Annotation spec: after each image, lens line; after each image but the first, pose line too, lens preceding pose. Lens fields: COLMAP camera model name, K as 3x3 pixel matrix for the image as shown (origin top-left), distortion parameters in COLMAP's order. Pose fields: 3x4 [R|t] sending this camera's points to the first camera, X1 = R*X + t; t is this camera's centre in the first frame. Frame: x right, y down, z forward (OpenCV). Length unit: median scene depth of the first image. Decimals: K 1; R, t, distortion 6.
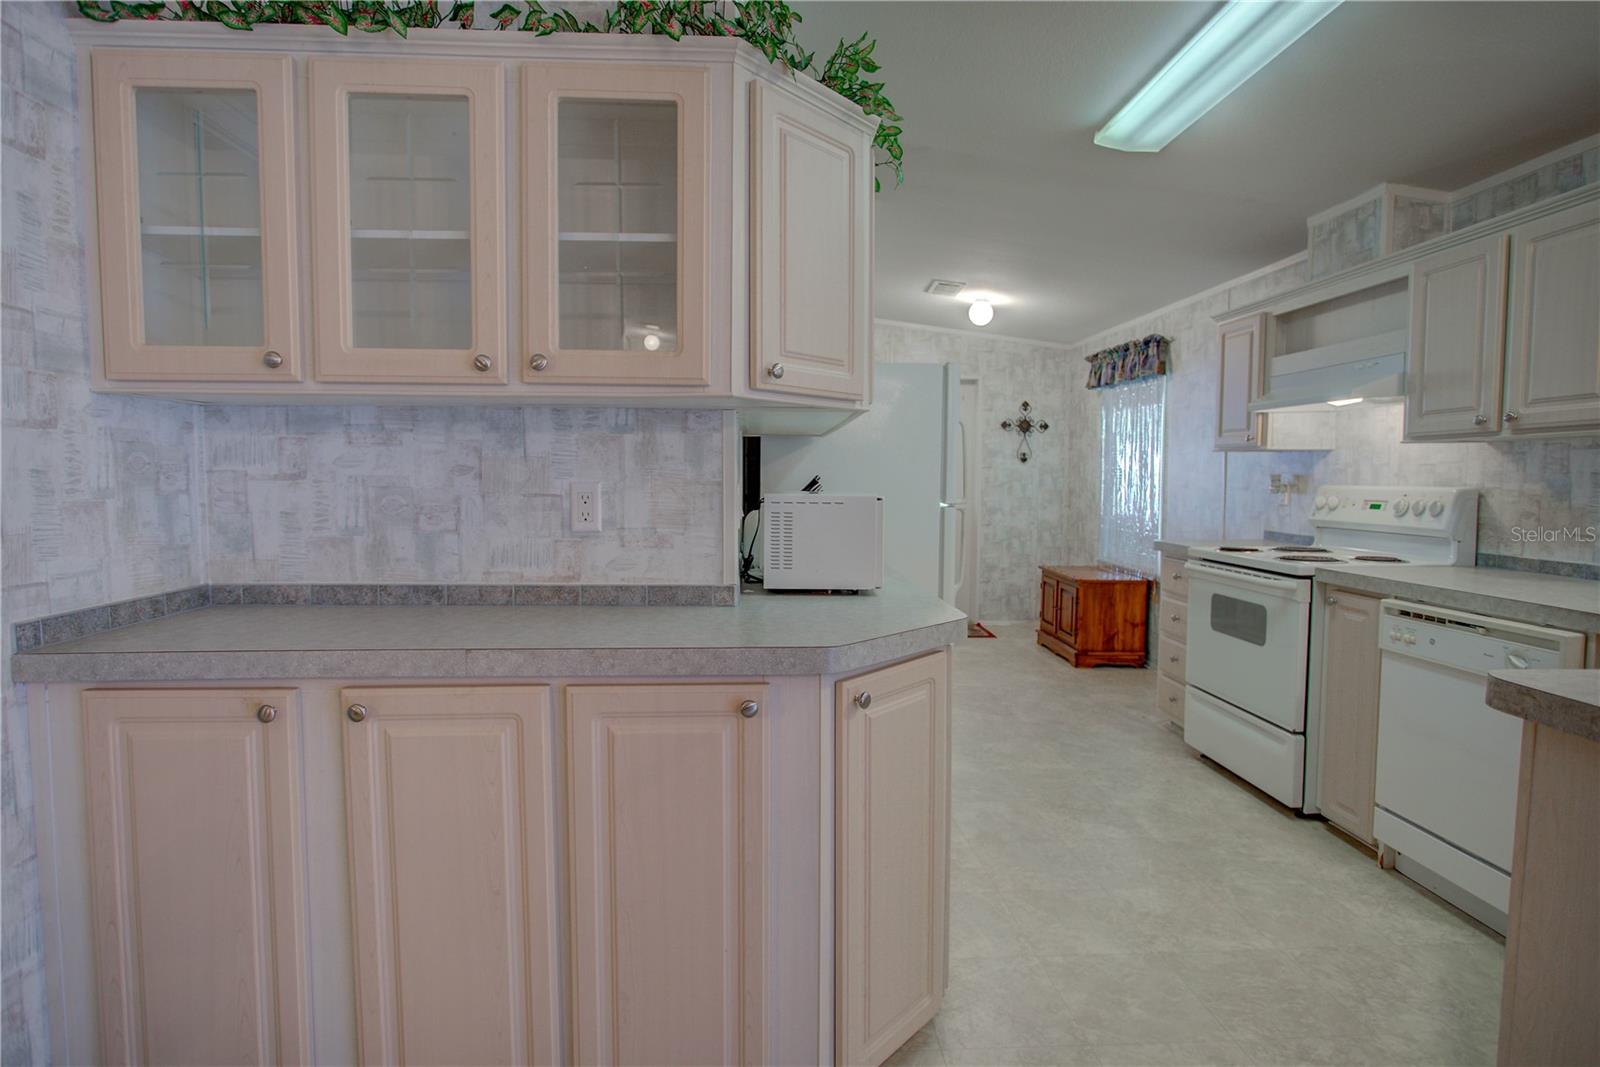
lens RADIAL K [[833.7, 0, 800.0], [0, 833.7, 533.5], [0, 0, 1]] dist [-0.010636, -0.000258]
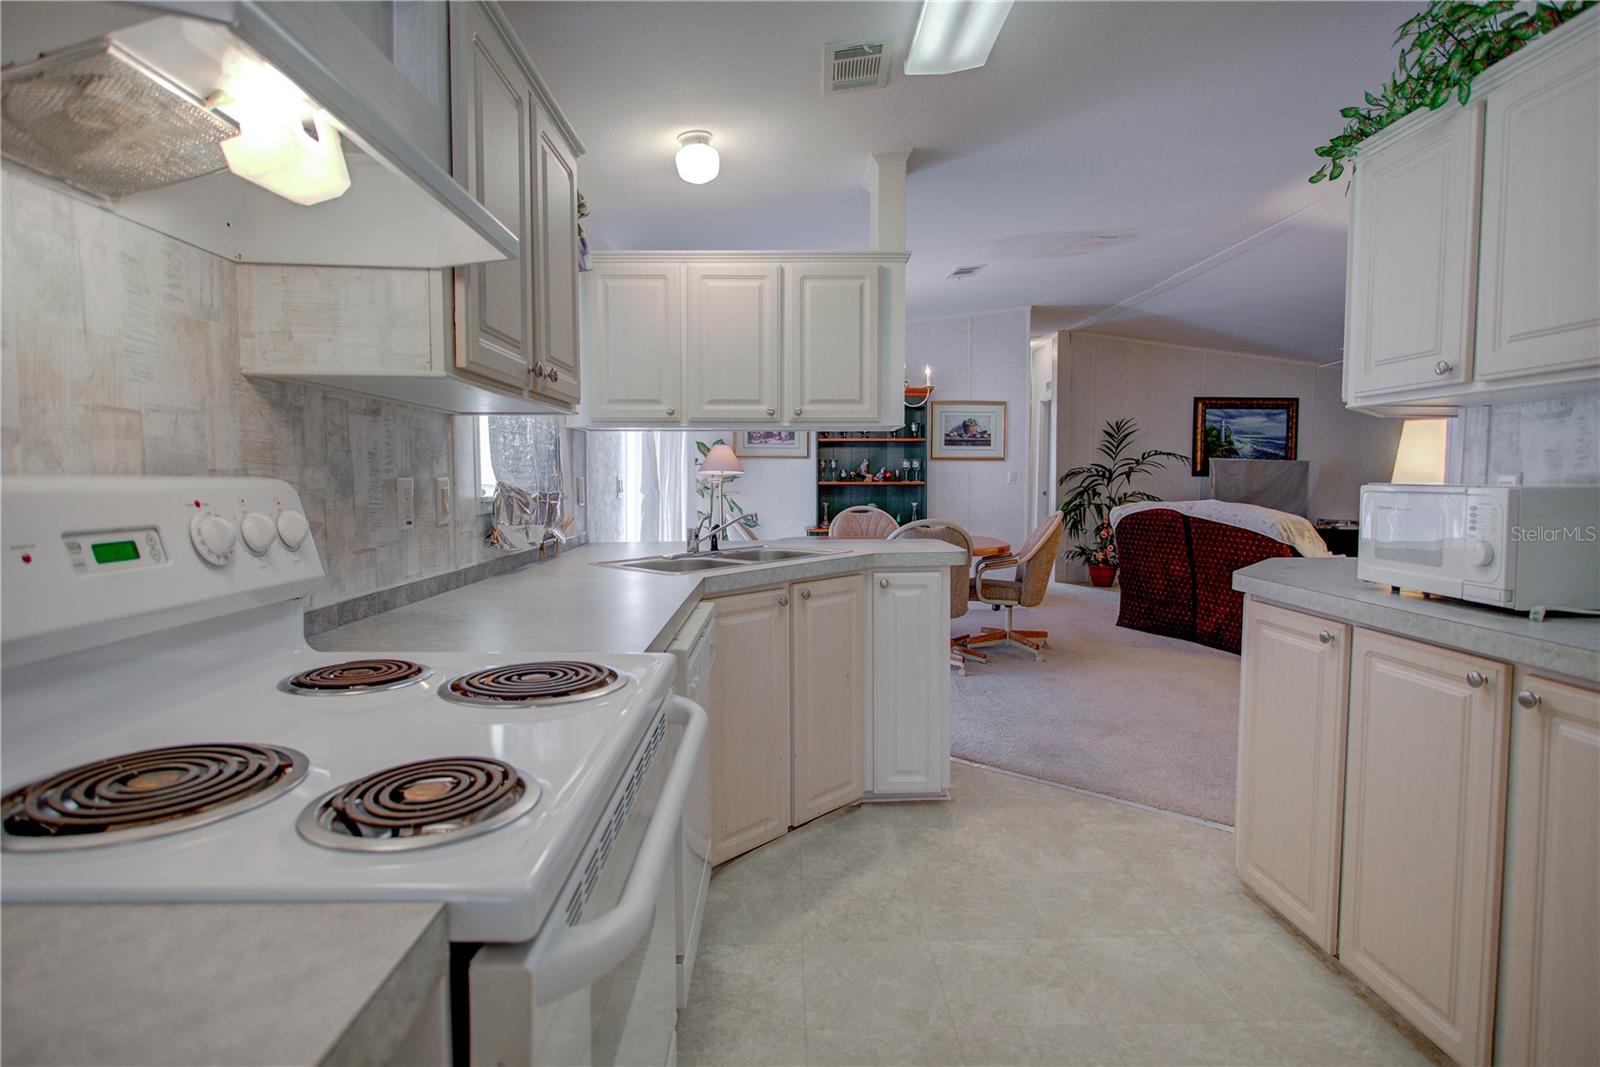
lens RADIAL K [[813.6, 0, 804.4], [0, 813.6, 528.3], [0, 0, 1]] dist [-0.017963, 0.009473]
pose [[-0.999238, -0.005583, 0.038629, 0.366083], [-0.000532, 0.991575, 0.129532, -0.060110], [-0.039027, 0.129413, -0.990822, 1.007611]]
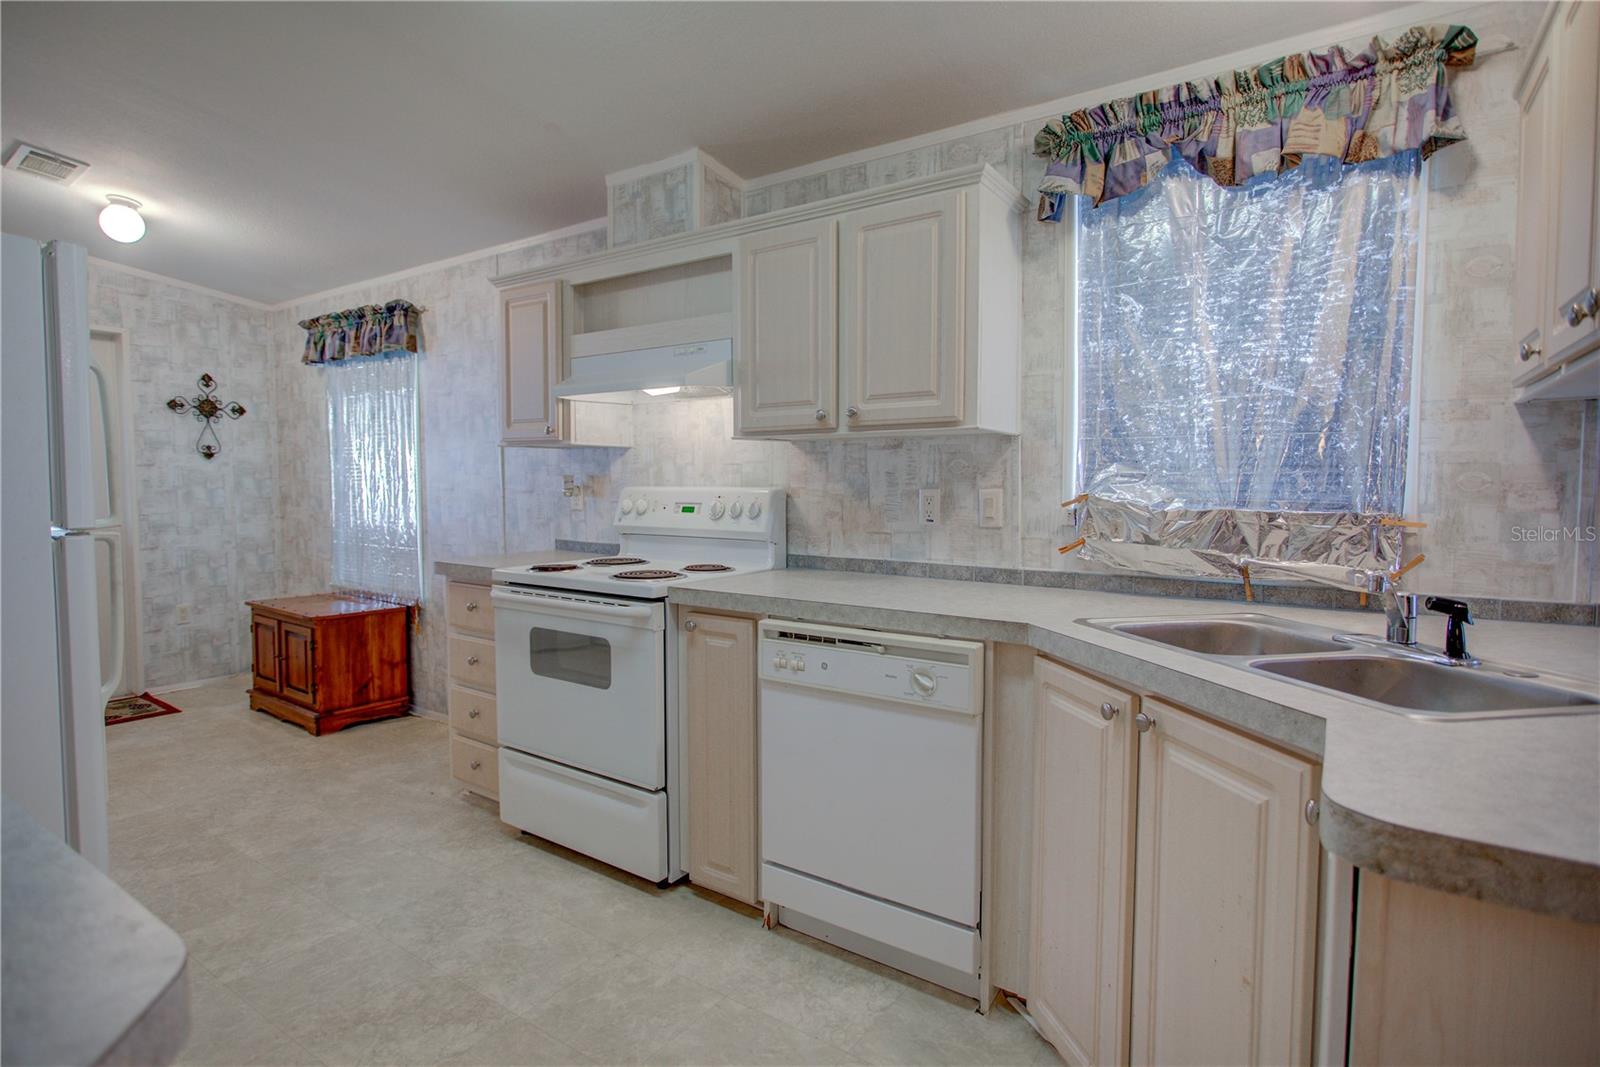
lens RADIAL K [[802.8, 0, 797.3], [0, 802.8, 527.6], [0, 0, 1]] dist [-0.019132, 0.008578]
pose [[0.610533, -0.046307, 0.790636, 0.052308], [0.053478, 0.998421, 0.017181, -0.017022], [-0.790183, 0.031792, 0.612045, 0.291125]]
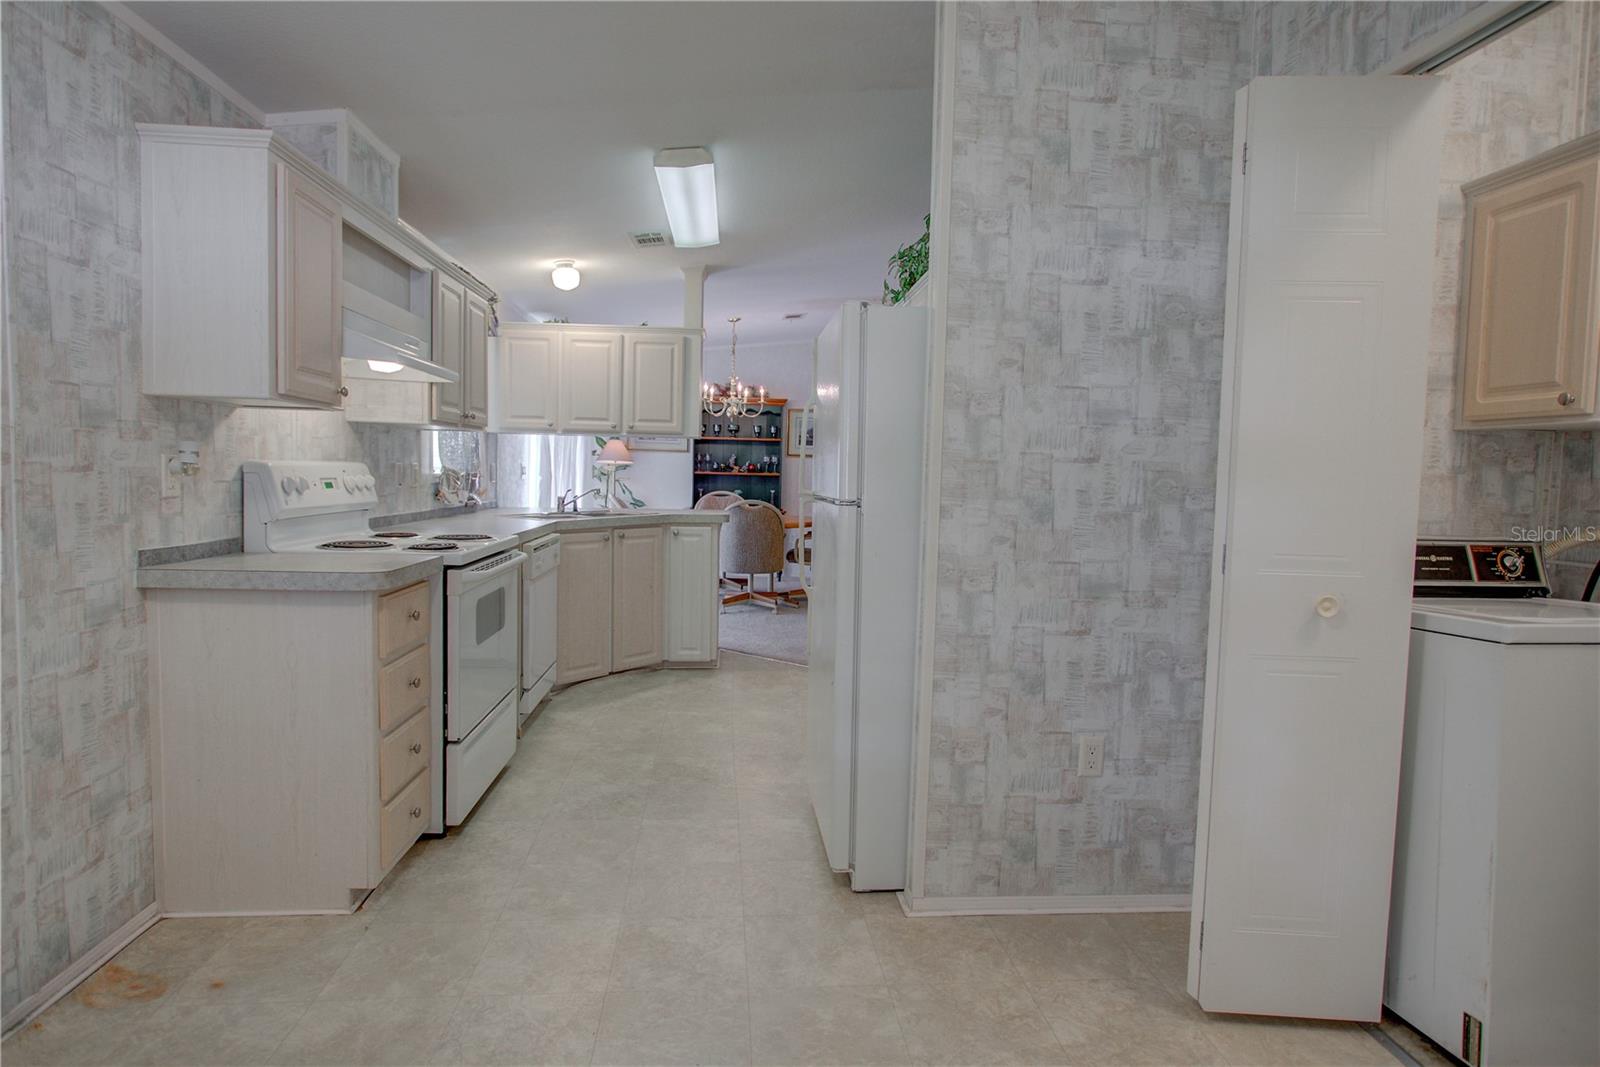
lens RADIAL K [[855.0, 0, 795.3], [0, 855.0, 529.2], [0, 0, 1]] dist [-0.009193, 0.000733]
pose [[-0.999479, -0.028320, -0.015487, 0.173270], [-0.030180, 0.990072, 0.137283, -0.100238], [0.011445, 0.137678, -0.990411, 1.527010]]
